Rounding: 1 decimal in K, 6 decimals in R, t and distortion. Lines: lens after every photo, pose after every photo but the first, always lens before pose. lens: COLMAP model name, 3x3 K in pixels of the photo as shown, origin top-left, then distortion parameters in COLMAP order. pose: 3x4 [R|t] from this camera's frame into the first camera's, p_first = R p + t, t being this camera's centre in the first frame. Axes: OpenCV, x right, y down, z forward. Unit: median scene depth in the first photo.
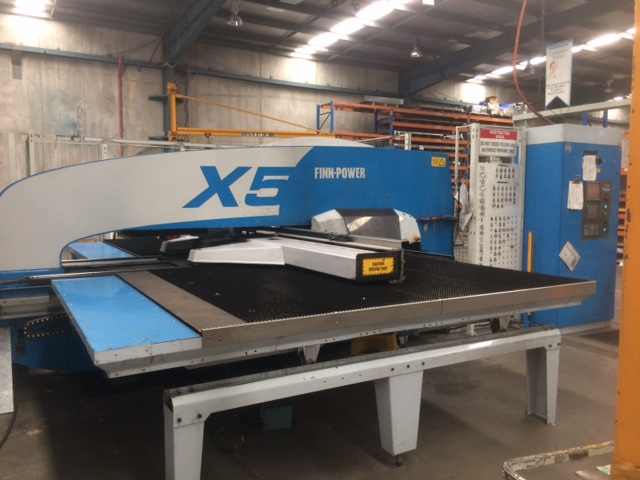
lens RADIAL K [[546.7, 0, 317.6], [0, 546.7, 236.9], [0, 0, 1]] dist [0.031101, -0.018898]
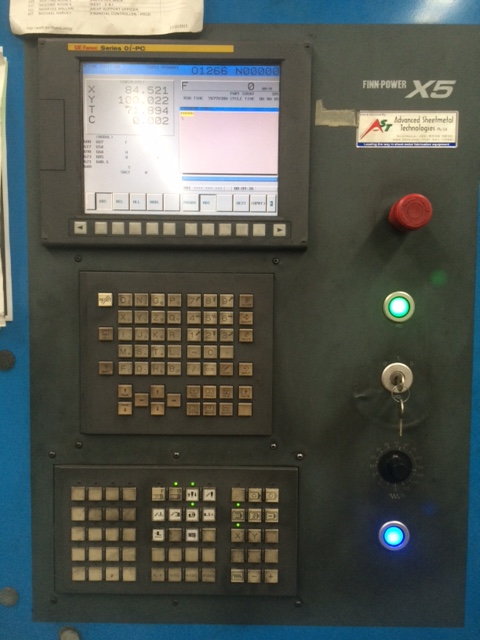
lens RADIAL K [[546.7, 0, 238.2], [0, 546.7, 319.3], [0, 0, 1]] dist [0.031101, -0.018898]
pose [[0.870896, 0.029892, -0.490557, 0.572535], [-0.038303, 0.999241, -0.007111, -0.053429], [0.489972, 0.024983, 0.871380, 0.943840]]
